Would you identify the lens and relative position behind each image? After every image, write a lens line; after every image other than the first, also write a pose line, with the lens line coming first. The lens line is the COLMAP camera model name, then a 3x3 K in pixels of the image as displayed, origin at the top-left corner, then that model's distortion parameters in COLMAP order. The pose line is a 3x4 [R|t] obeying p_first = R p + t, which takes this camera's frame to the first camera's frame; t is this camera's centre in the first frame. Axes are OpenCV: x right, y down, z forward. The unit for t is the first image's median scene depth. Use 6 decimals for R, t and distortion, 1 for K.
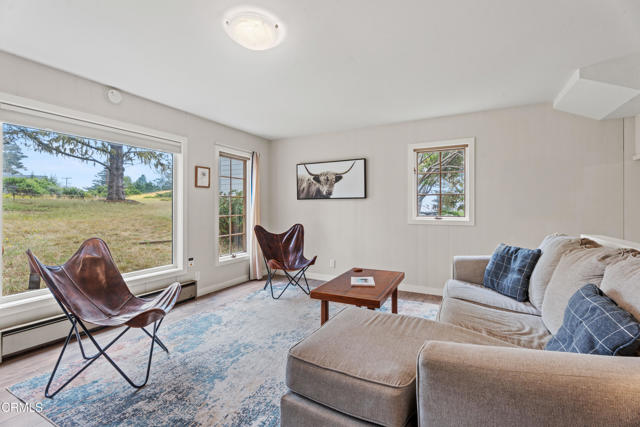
lens RADIAL K [[291.8, 0, 320.0], [0, 291.8, 213.5], [0, 0, 1]] dist [0.001856, 0.000645]
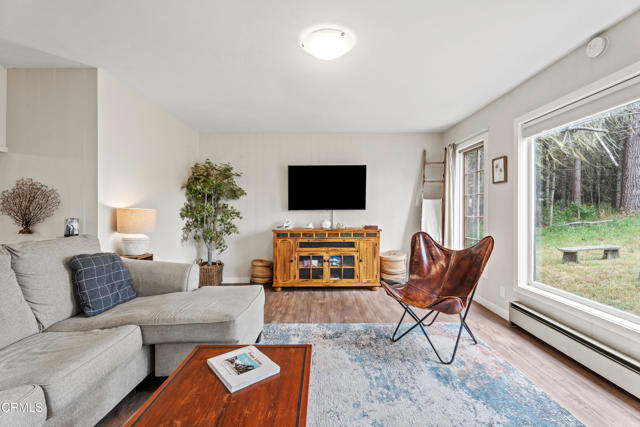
lens RADIAL K [[291.8, 0, 320.0], [0, 291.8, 213.5], [0, 0, 1]] dist [0.001856, 0.000645]
pose [[-0.890408, 0.006826, -0.455112, 0.219729], [-0.007914, 0.999504, 0.030475, -0.021277], [0.455094, 0.030737, -0.889913, 1.517836]]
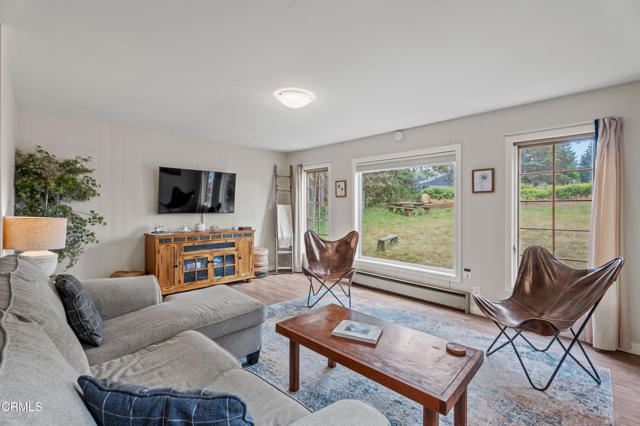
lens RADIAL K [[291.8, 0, 320.0], [0, 291.8, 213.0], [0, 0, 1]] dist [0.001856, 0.000645]
pose [[-0.319389, 0.013961, -0.947521, 0.886370], [-0.026267, 0.999377, 0.023579, -0.054920], [0.947259, 0.032419, -0.318824, 1.246550]]
